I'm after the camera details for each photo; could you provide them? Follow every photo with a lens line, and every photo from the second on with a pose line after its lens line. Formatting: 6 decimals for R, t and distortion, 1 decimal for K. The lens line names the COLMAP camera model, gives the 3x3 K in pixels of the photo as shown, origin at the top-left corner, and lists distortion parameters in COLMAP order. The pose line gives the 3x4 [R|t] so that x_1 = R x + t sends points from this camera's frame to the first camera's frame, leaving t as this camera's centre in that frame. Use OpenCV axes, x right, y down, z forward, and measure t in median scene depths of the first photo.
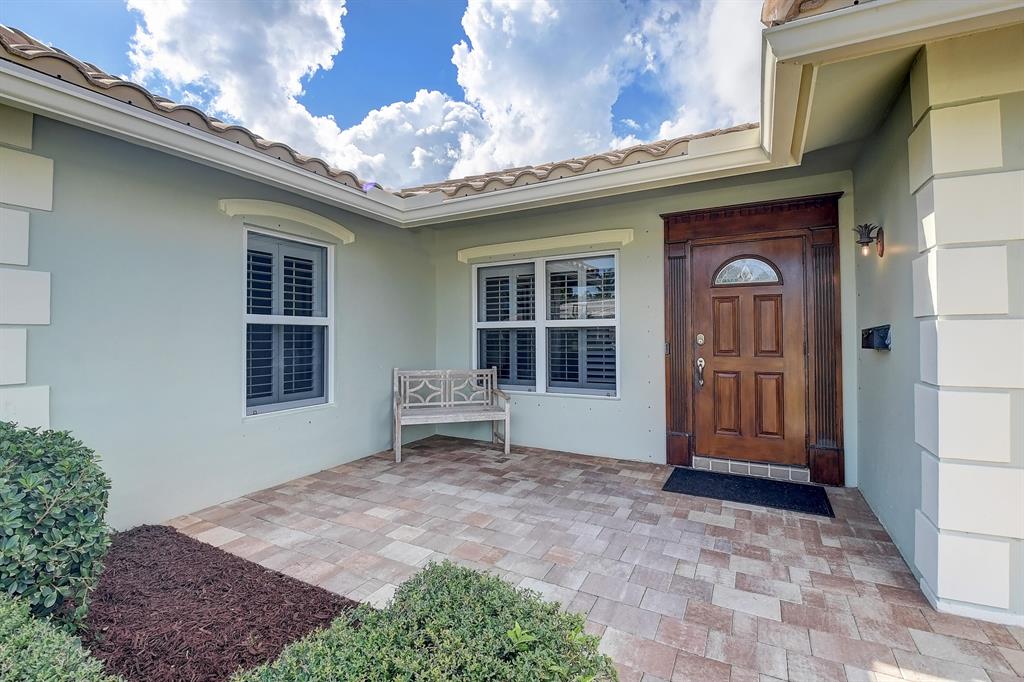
lens RADIAL K [[452.3, 0, 508.1], [0, 452.3, 330.0], [0, 0, 1]] dist [0.013647, -0.023444]
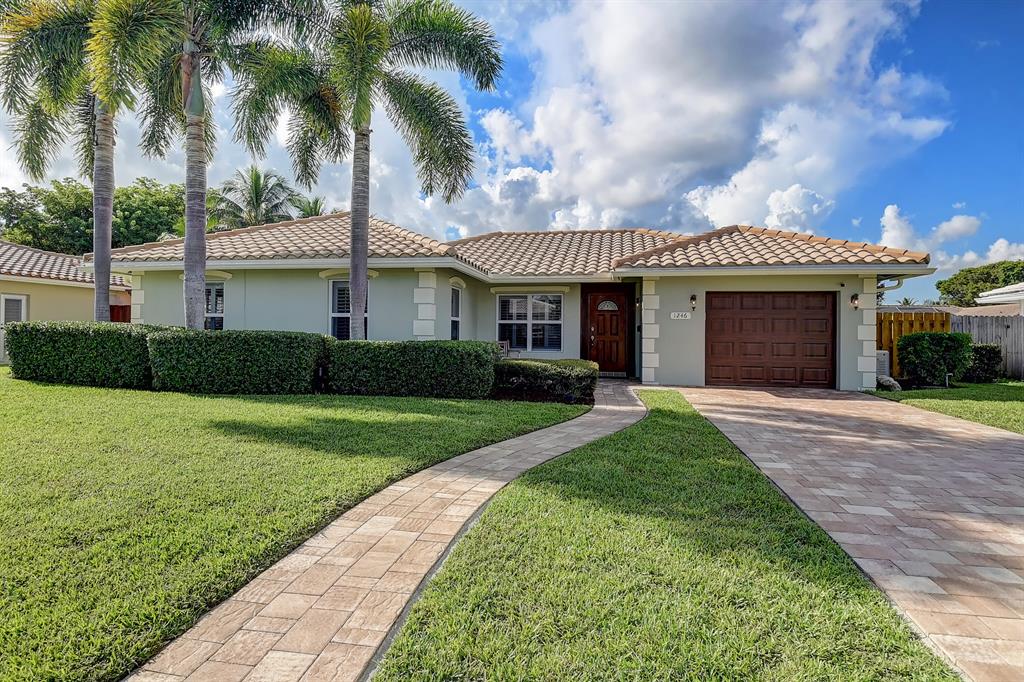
lens RADIAL K [[537.0, 0, 512.0], [0, 537.0, 341.0], [0, 0, 1]] dist [0.020719, -0.042283]
pose [[0.954401, 0.011922, 0.298291, -0.855350], [-0.021340, 0.999371, 0.028336, 0.008501], [-0.297765, -0.033409, 0.954054, -1.661693]]
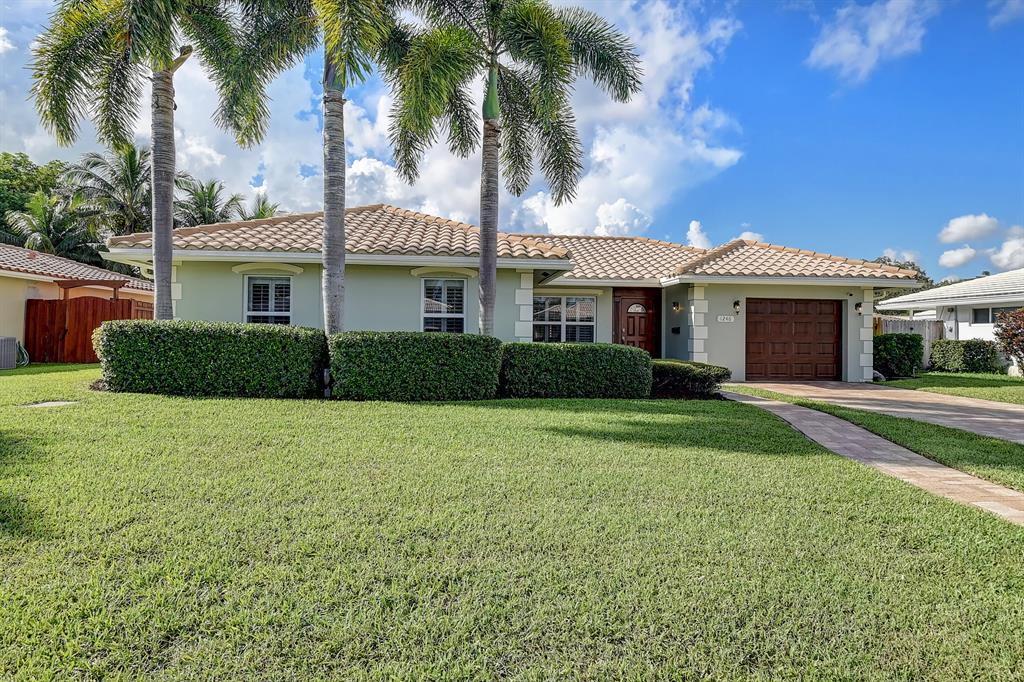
lens RADIAL K [[535.3, 0, 512.0], [0, 535.3, 341.0], [0, 0, 1]] dist [-0.005789, -0.000765]
pose [[0.839056, 0.009202, 0.543967, -1.733312], [-0.025469, 0.999425, 0.022380, 0.024641], [-0.543448, -0.032632, 0.838808, -1.273633]]
